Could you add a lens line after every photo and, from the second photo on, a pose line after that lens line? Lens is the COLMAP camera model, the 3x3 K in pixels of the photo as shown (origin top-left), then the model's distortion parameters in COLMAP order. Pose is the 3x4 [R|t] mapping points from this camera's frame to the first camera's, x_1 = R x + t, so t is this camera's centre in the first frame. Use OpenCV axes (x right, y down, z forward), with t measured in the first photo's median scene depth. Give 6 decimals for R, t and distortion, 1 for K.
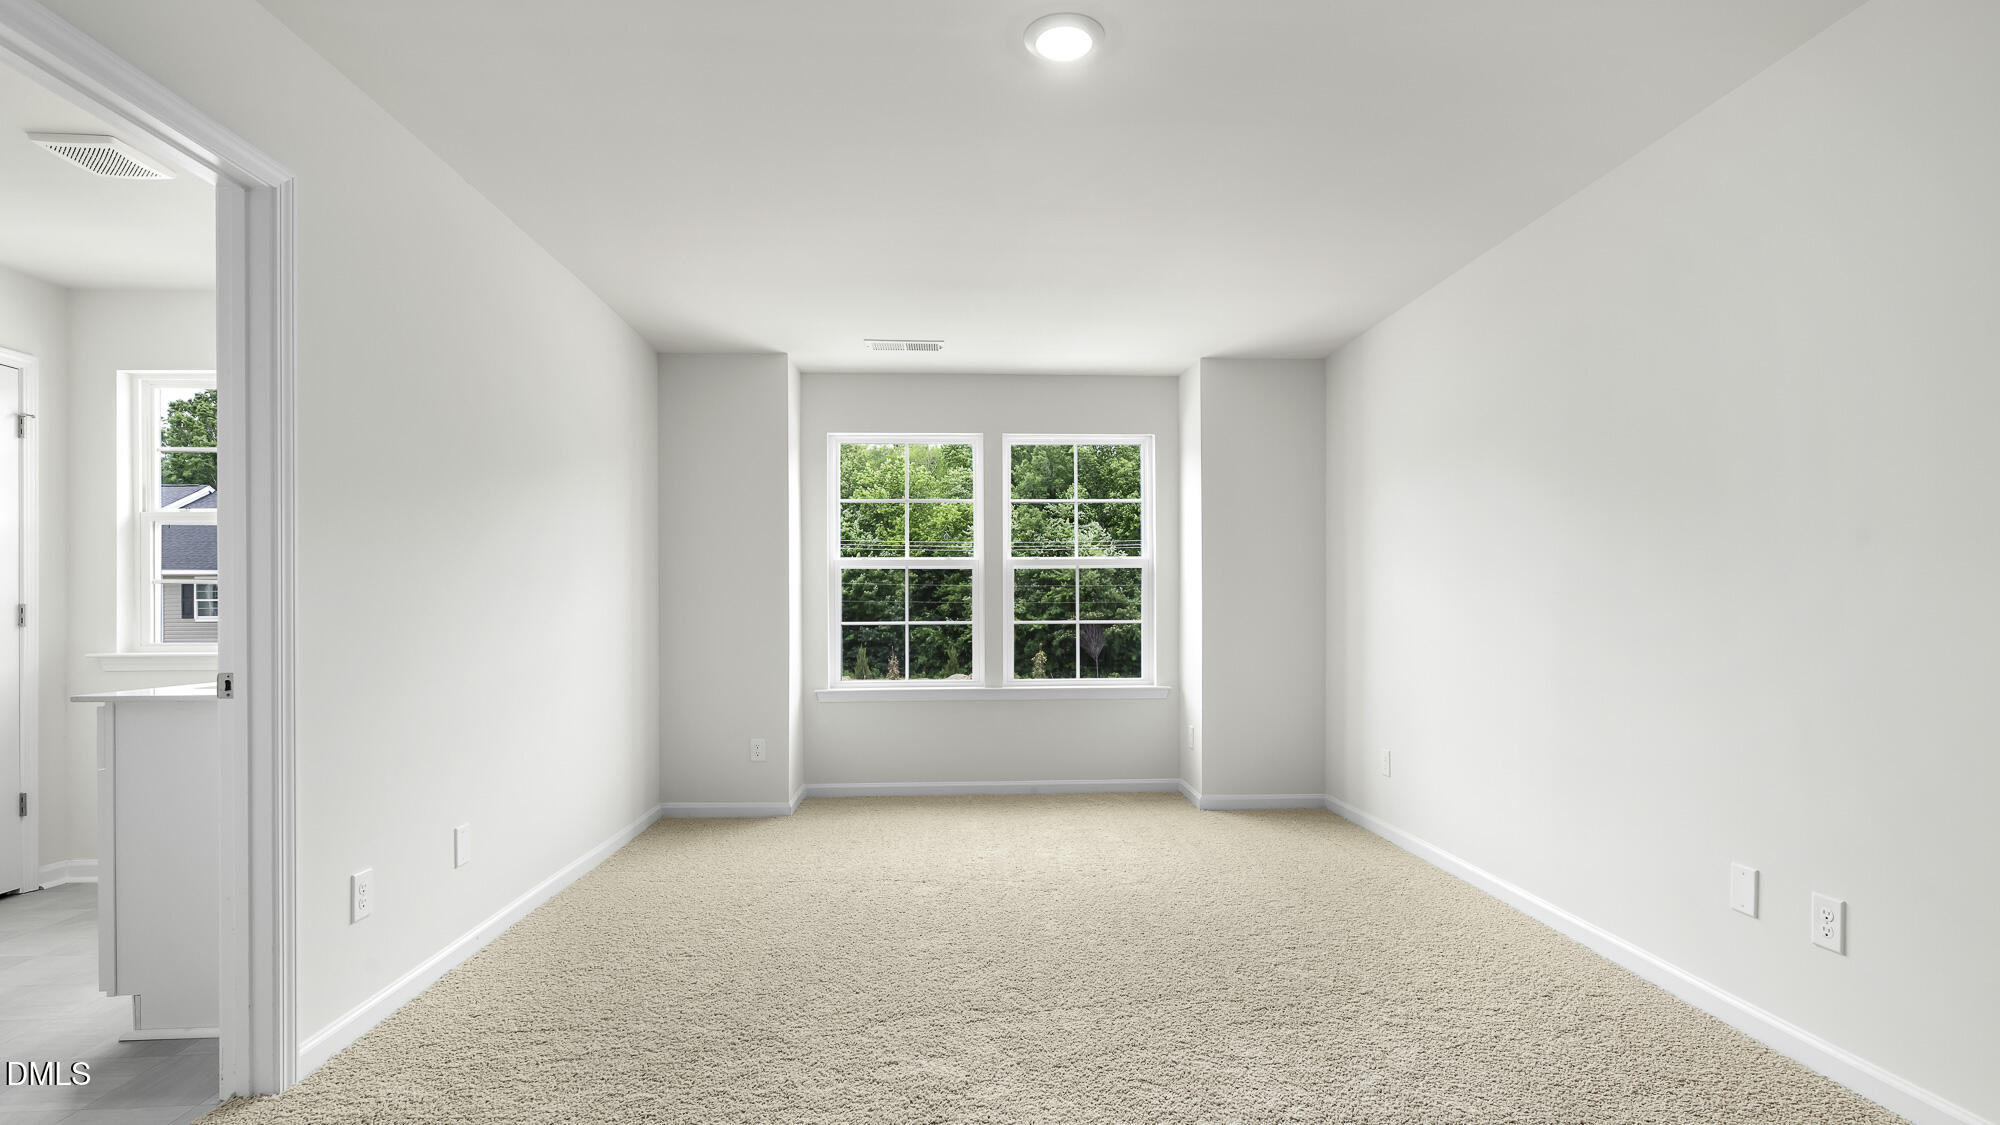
lens RADIAL K [[943.0, 0, 1024.3], [0, 943.0, 565.4], [0, 0, 1]] dist [0.000538, -0.000042]
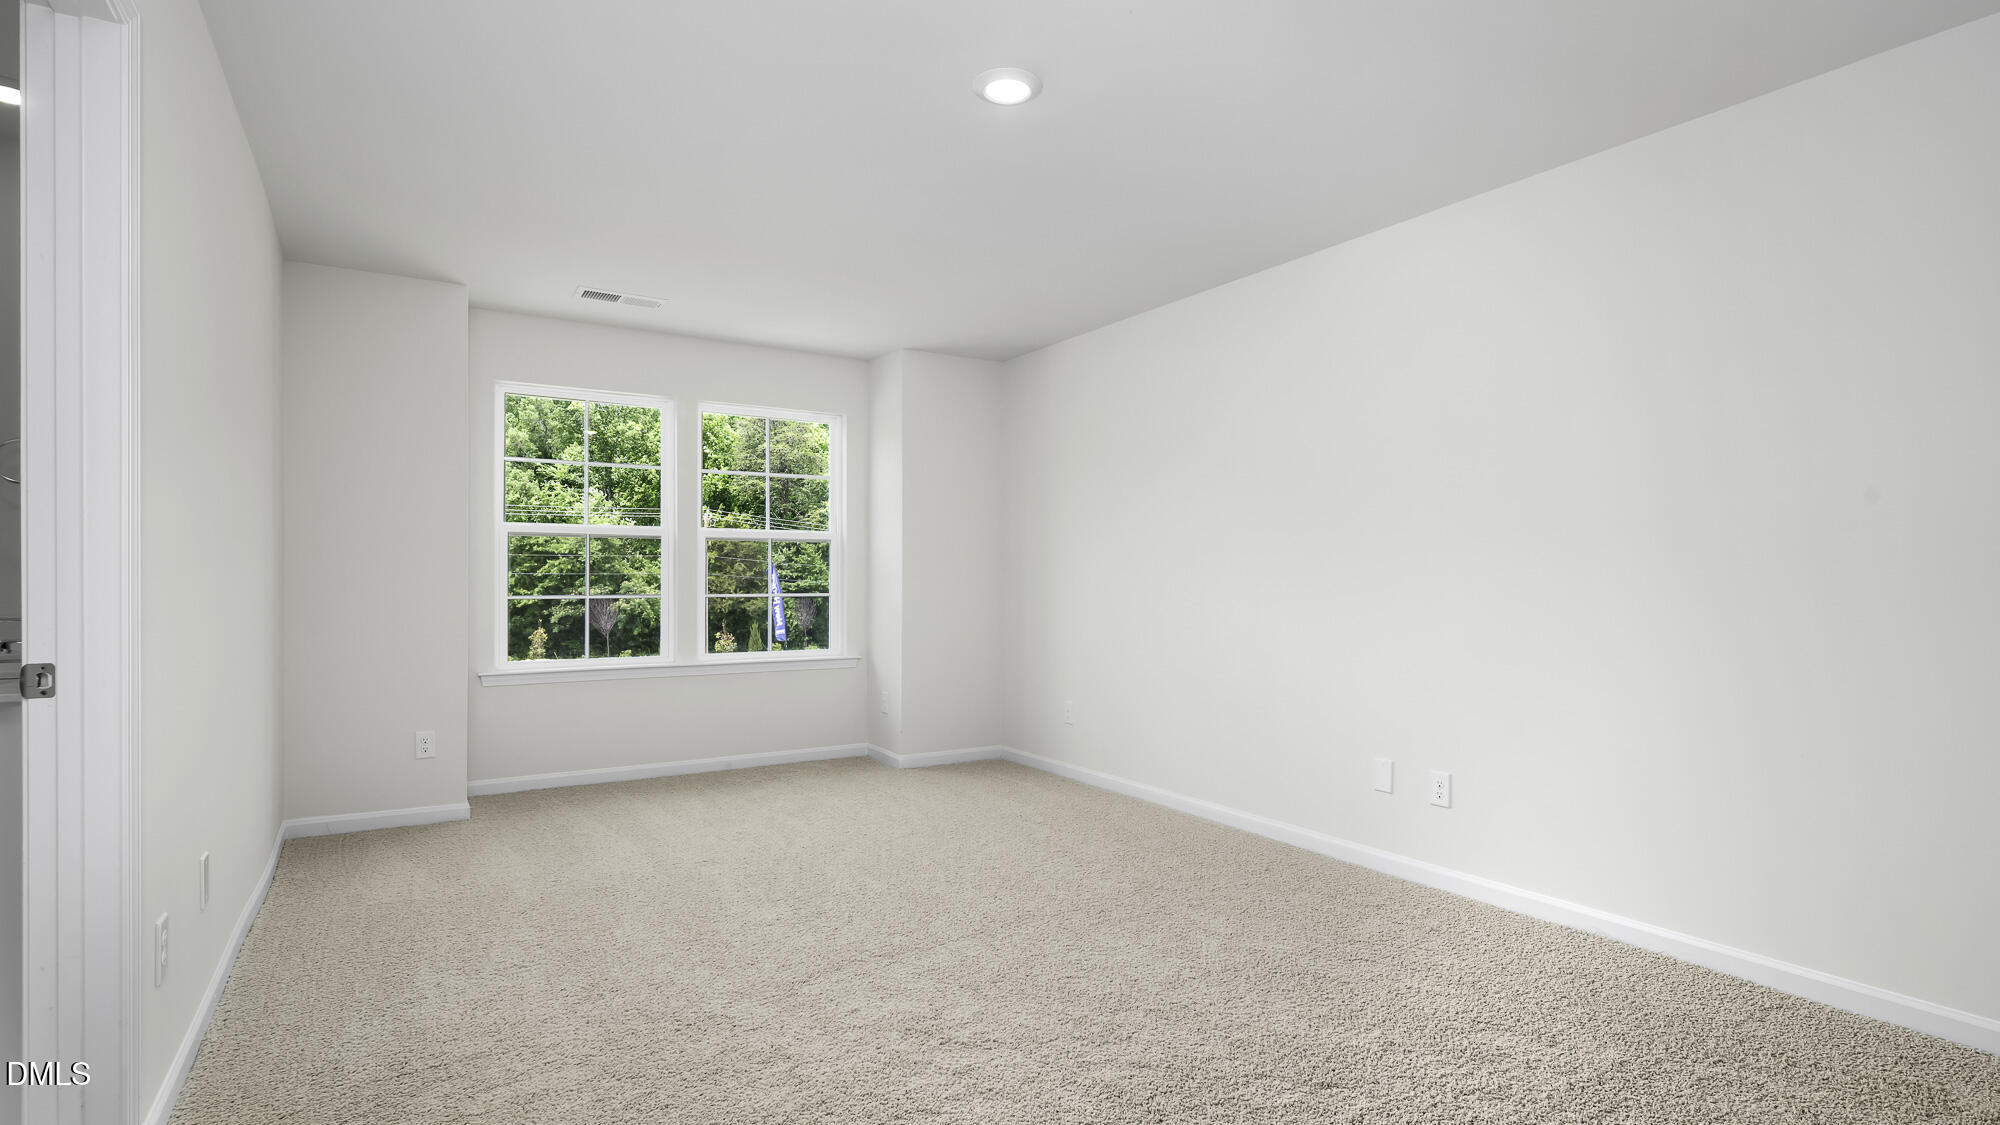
lens RADIAL K [[949.1, 0, 1005.5], [0, 949.1, 554.7], [0, 0, 1]] dist [-0.000968, 0.000013]
pose [[0.876485, 0.018799, 0.481062, -0.209924], [-0.026530, 0.999605, 0.009273, 0.001122], [-0.480697, -0.020890, 0.876638, -0.000855]]
